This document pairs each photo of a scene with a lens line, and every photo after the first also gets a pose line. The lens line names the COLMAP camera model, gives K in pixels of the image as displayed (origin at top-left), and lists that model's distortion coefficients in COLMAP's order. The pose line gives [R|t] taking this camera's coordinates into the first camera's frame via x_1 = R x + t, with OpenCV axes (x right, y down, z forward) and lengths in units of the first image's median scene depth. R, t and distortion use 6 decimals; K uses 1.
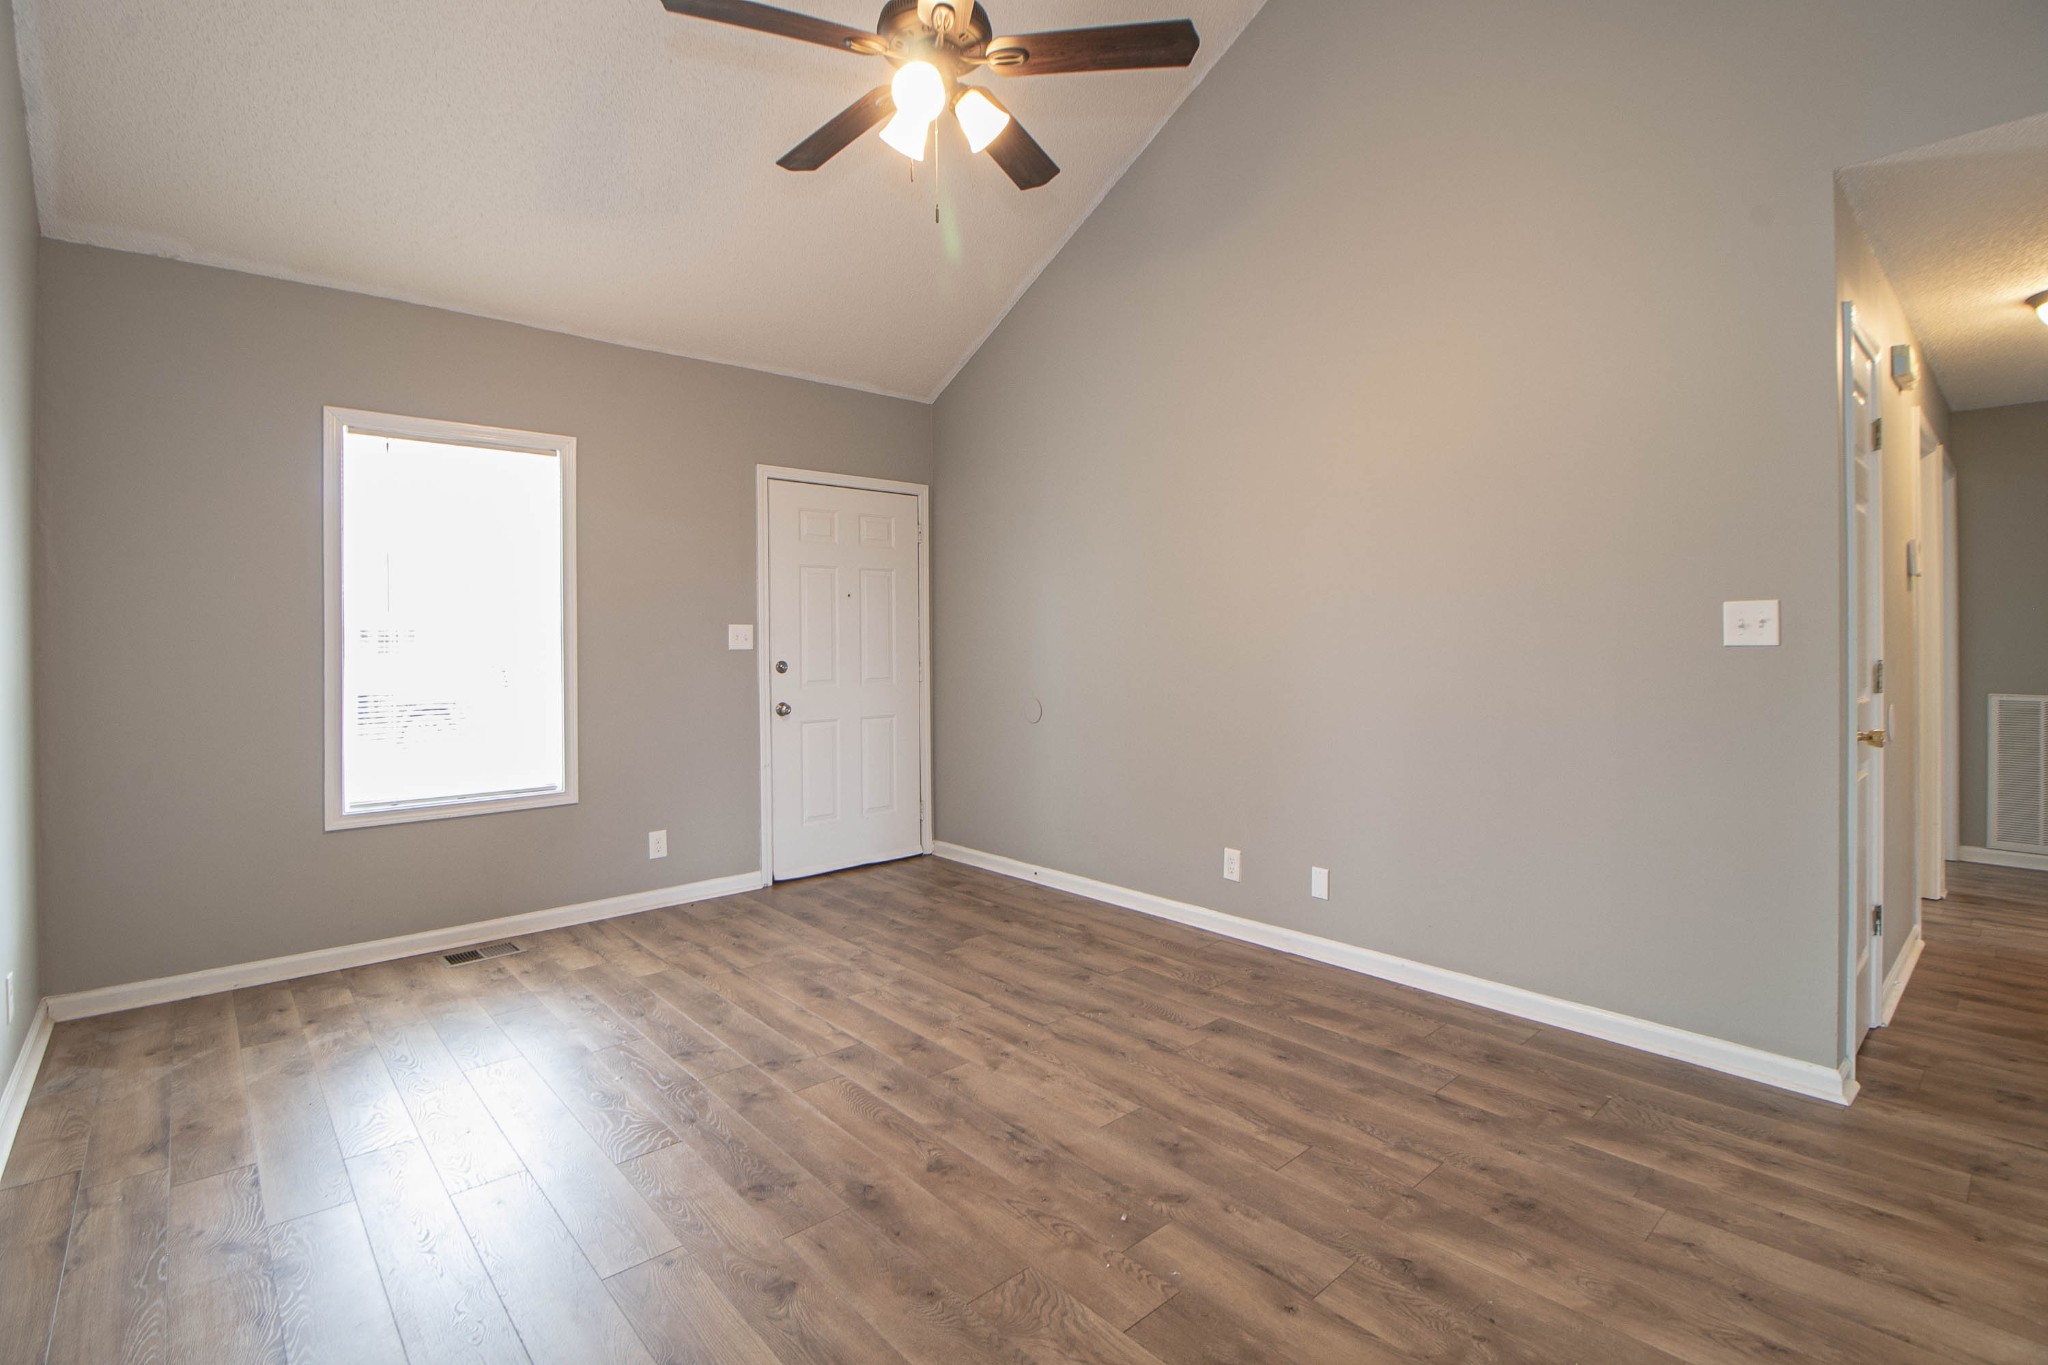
lens RADIAL K [[947.3, 0, 1036.4], [0, 947.3, 649.1], [0, 0, 1]] dist [0.000984, -0.012194]
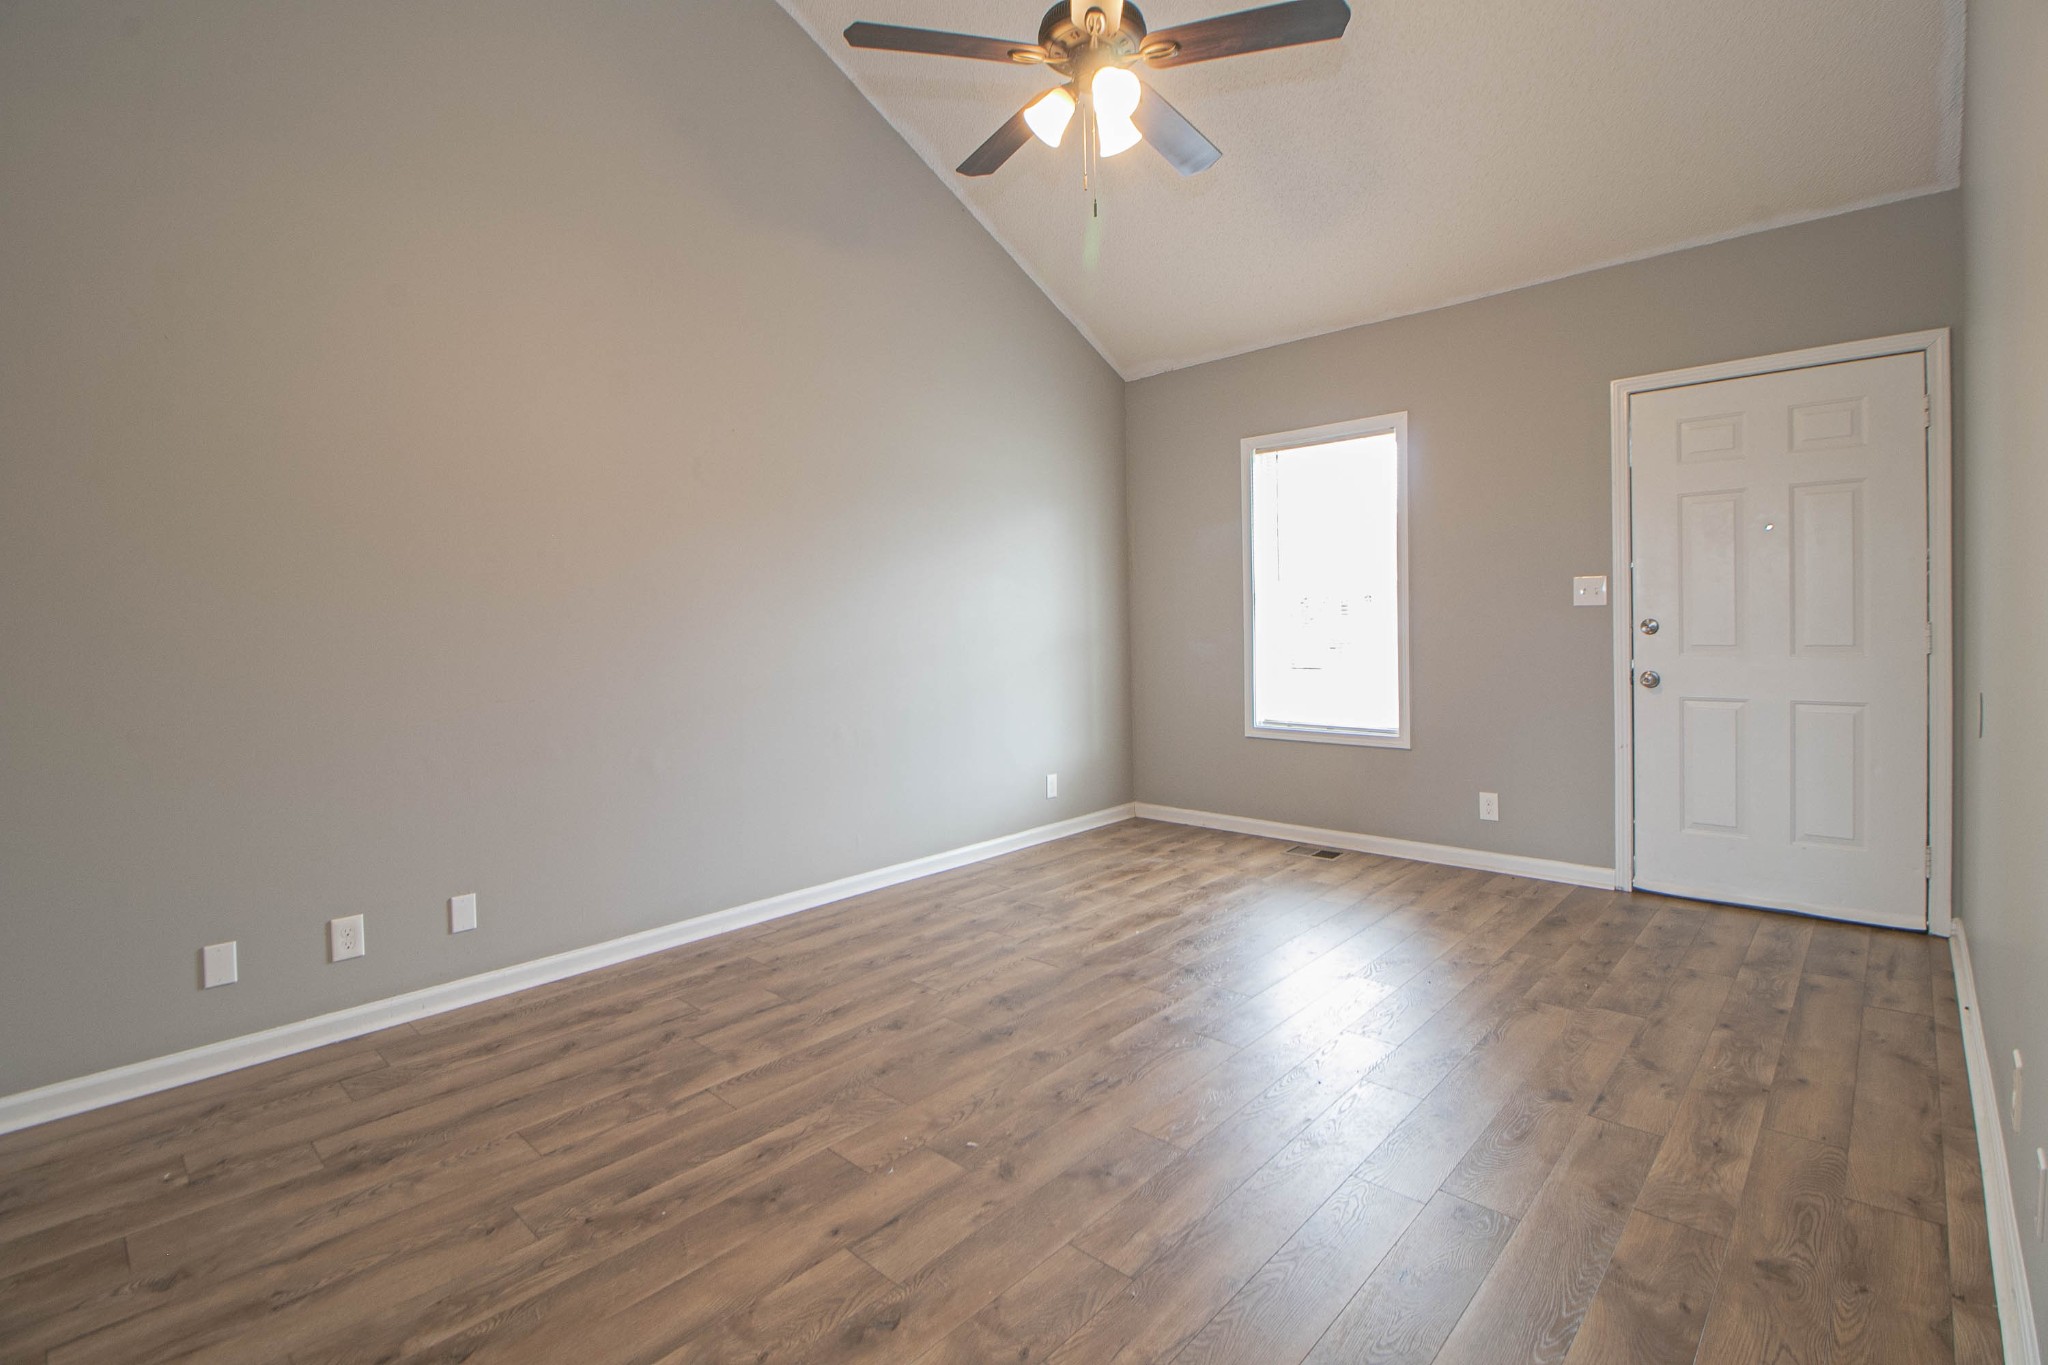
lens RADIAL K [[947.3, 0, 1036.4], [0, 947.3, 649.1], [0, 0, 1]] dist [0.000984, -0.012194]
pose [[0.089464, 0.040360, -0.995172, 0.802138], [0.016238, 0.998987, 0.041975, -0.007443], [0.995858, -0.019914, 0.088718, 0.685419]]
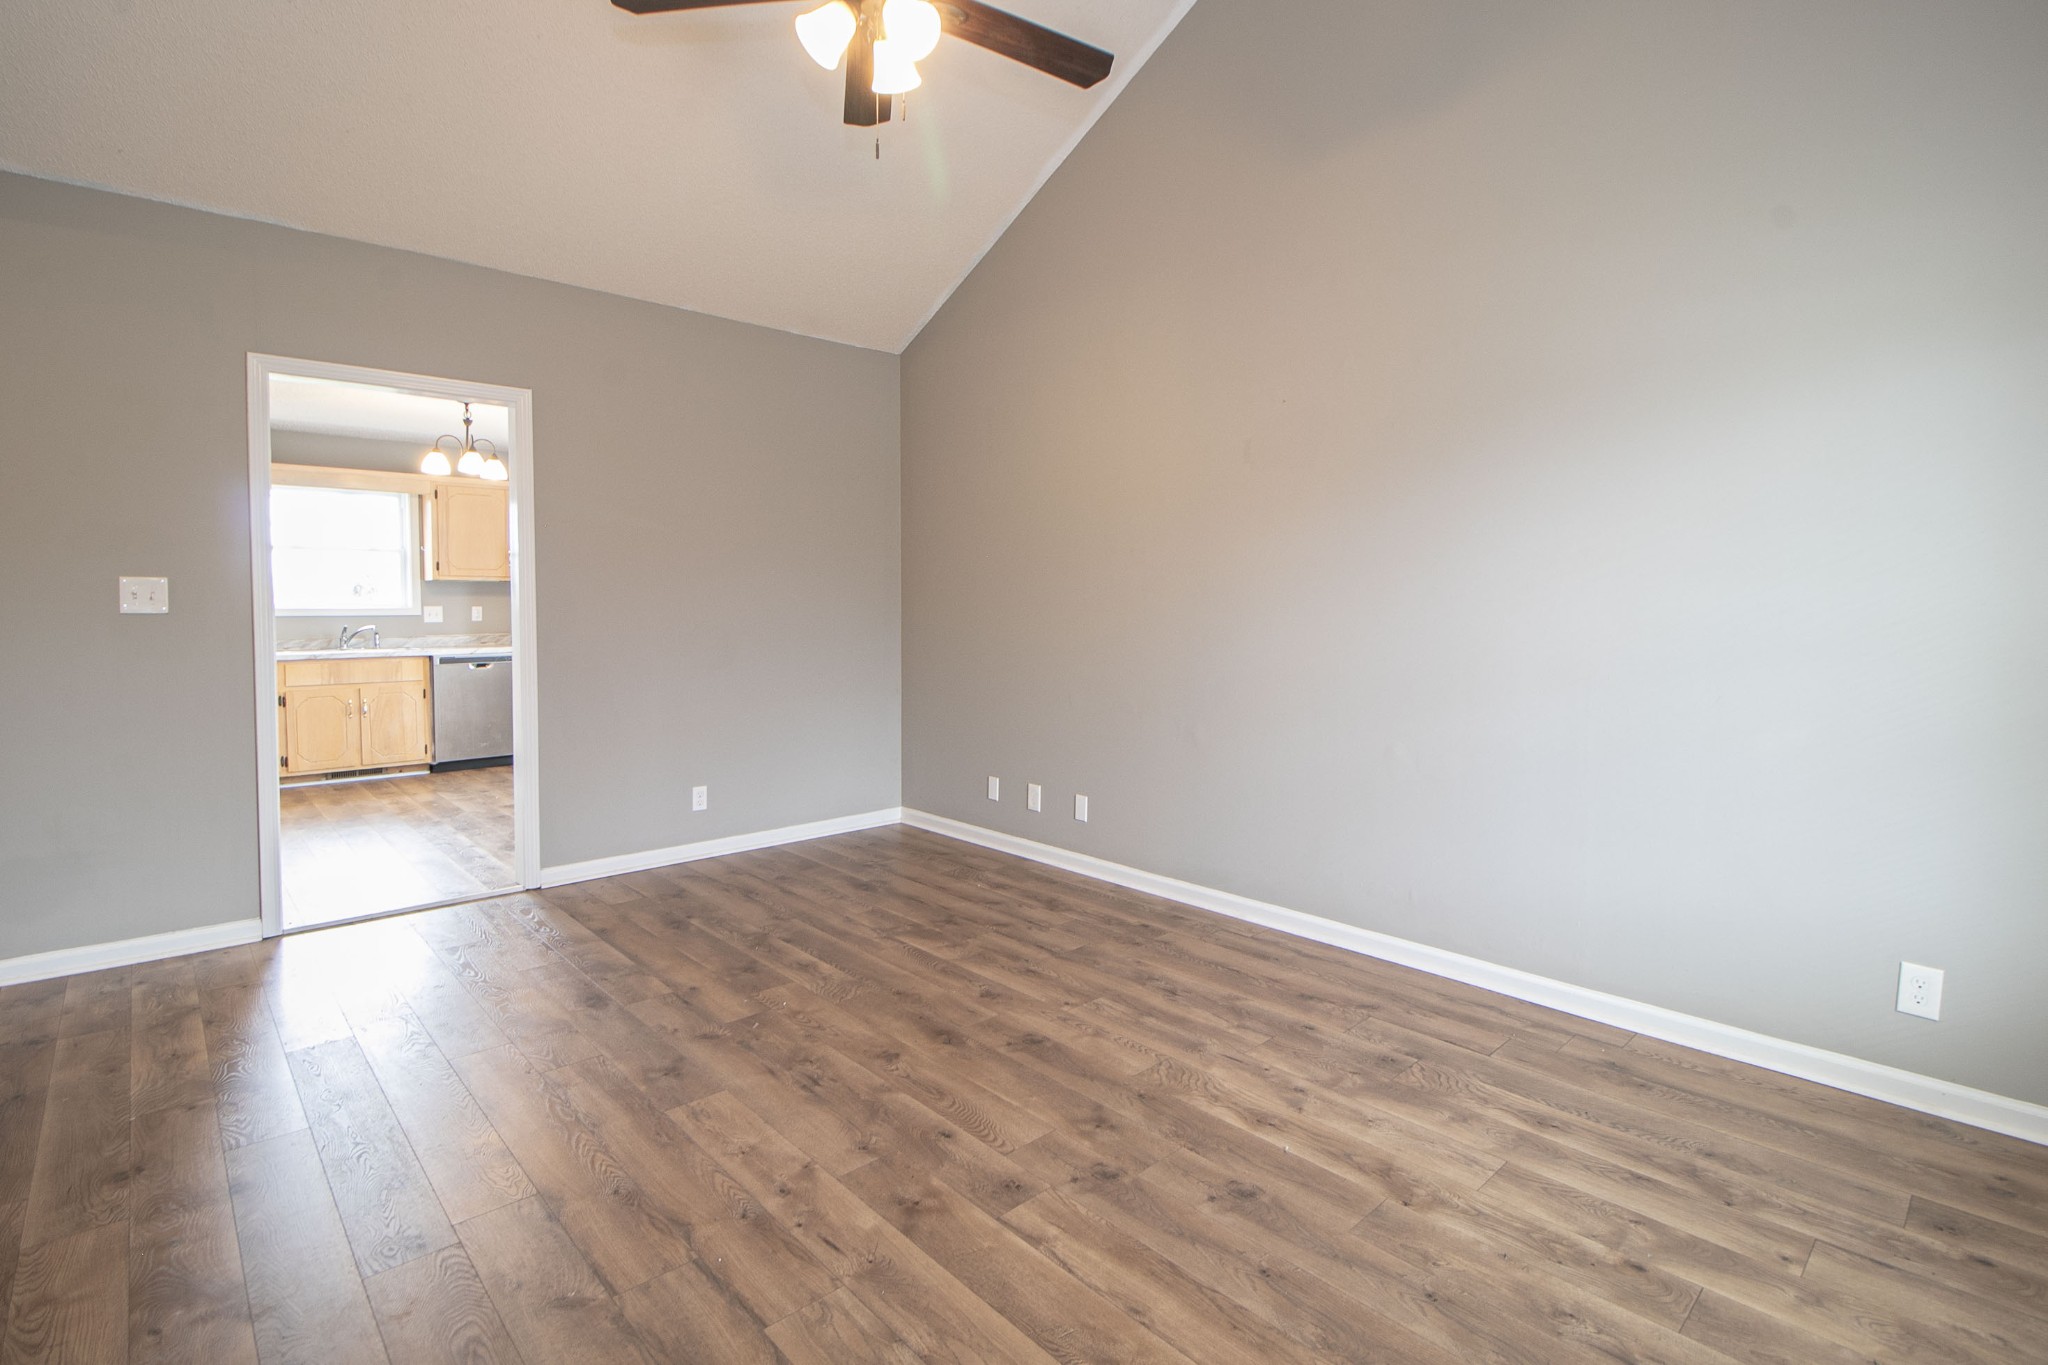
lens RADIAL K [[961.5, 0, 1032.2], [0, 961.5, 645.5], [0, 0, 1]] dist [-0.001029, -0.009031]
pose [[-0.999901, 0.008022, -0.011523, -0.204801], [0.007467, 0.998848, 0.047395, -0.007664], [0.011889, 0.047304, -0.998810, 1.641933]]
